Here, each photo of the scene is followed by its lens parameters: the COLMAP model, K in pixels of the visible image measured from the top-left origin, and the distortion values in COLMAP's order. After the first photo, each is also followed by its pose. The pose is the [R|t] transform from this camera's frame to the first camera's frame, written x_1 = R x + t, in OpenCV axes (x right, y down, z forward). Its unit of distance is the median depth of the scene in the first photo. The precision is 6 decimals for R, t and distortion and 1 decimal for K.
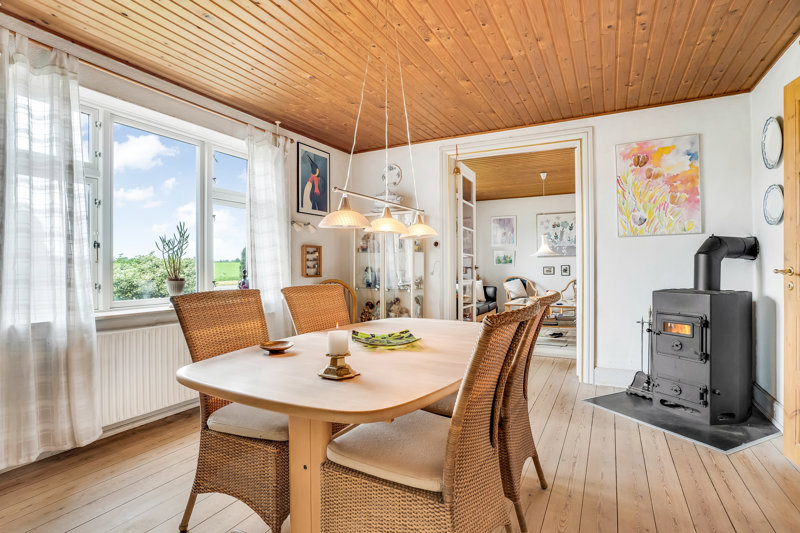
lens RADIAL K [[390.0, 0, 395.4], [0, 390.0, 266.2], [0, 0, 1]] dist [0.031383, 0.000616]
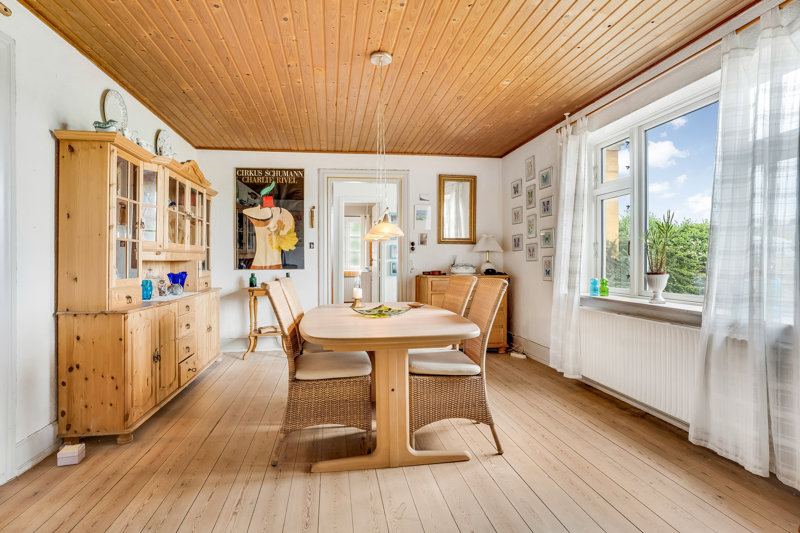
lens RADIAL K [[418.3, 0, 398.8], [0, 418.3, 267.9], [0, 0, 1]] dist [-0.007268, 0.000226]
pose [[-0.785729, 0.002895, -0.618565, 0.698639], [-0.000173, 0.999988, 0.004899, 0.019168], [0.618571, 0.003956, -0.785719, 1.809742]]
